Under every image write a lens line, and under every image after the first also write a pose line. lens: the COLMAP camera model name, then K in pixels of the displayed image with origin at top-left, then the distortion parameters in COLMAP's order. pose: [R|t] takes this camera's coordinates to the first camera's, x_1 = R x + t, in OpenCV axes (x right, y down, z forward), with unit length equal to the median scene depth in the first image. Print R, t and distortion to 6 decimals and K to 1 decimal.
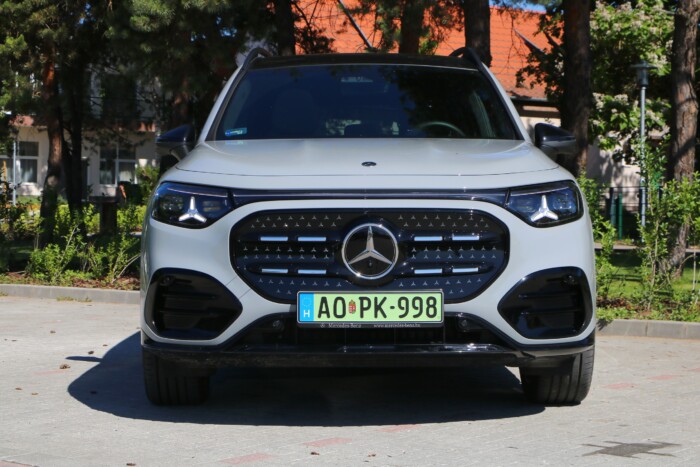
lens RADIAL K [[1630.3, 0, 349.9], [0, 1630.3, 233.1], [0, 0, 1]] dist [0.092957, 0.000000]
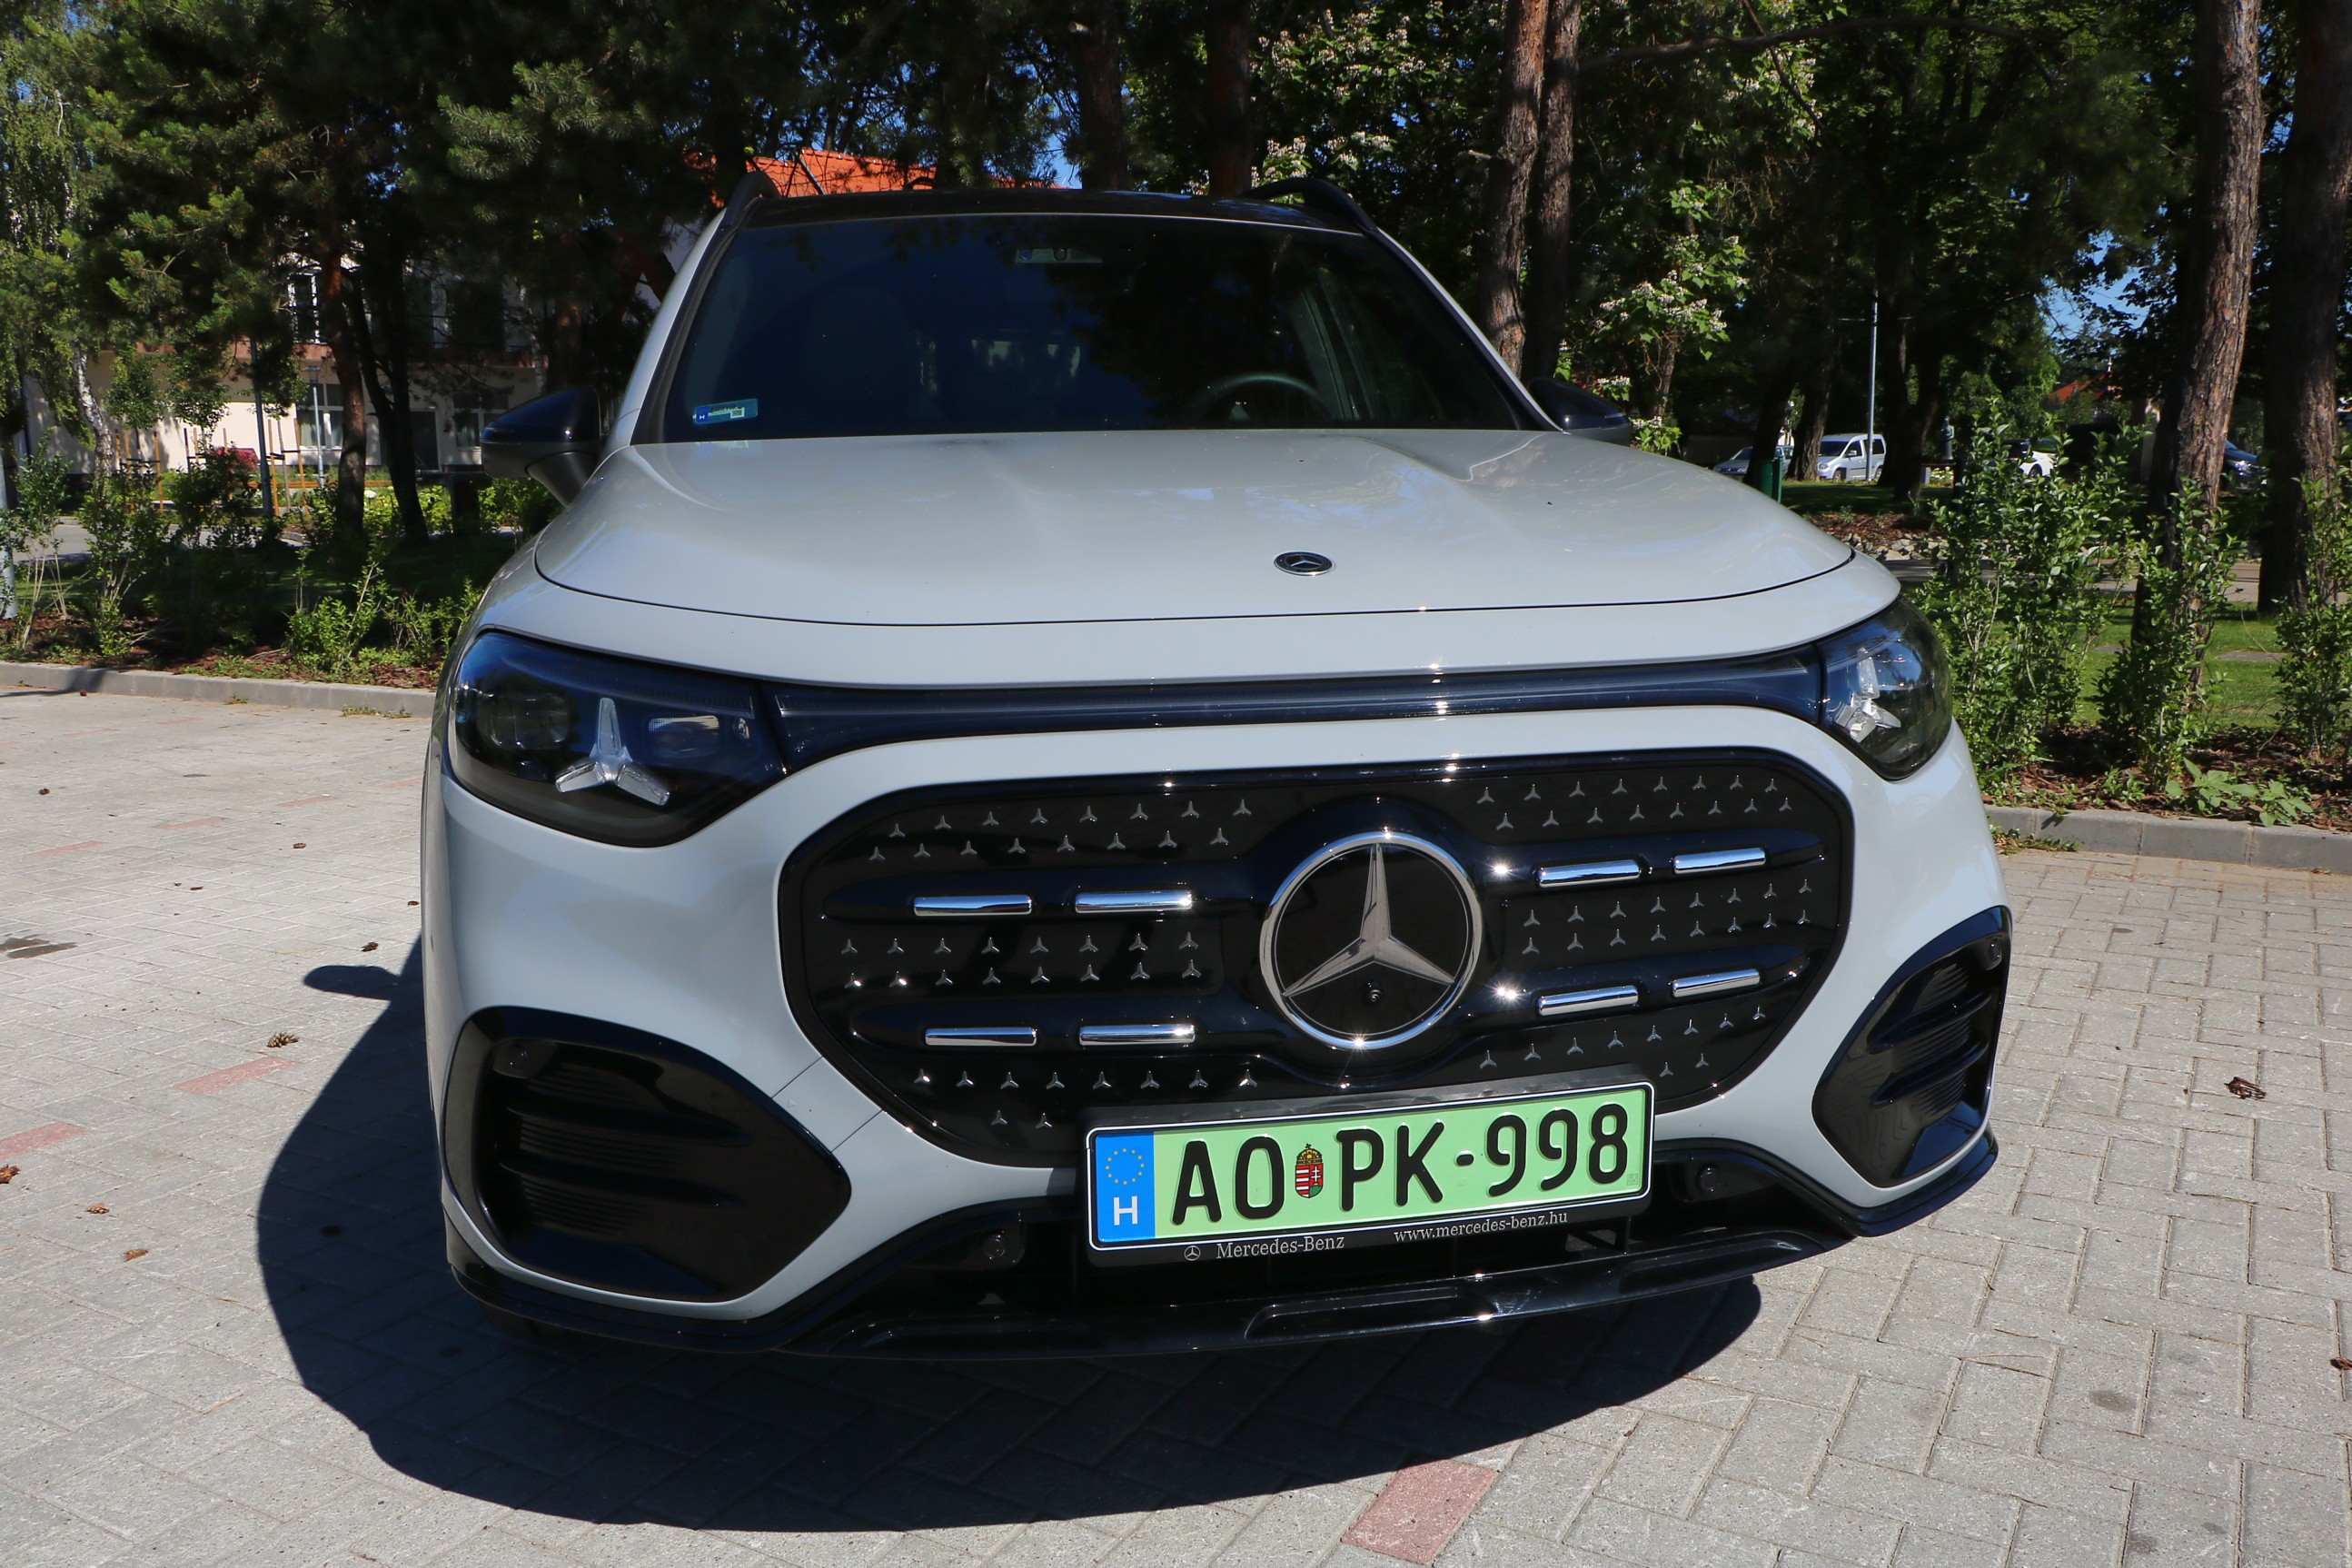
lens RADIAL K [[1868.6, 0, 1182.6], [0, 1868.6, 787.1], [0, 0, 1]] dist [-0.004877, 0.004848]
pose [[0.979509, -0.047811, 0.195641, -0.068957], [0.015402, 0.986351, 0.163936, -0.057928], [-0.200809, -0.157564, 0.966876, 0.730836]]
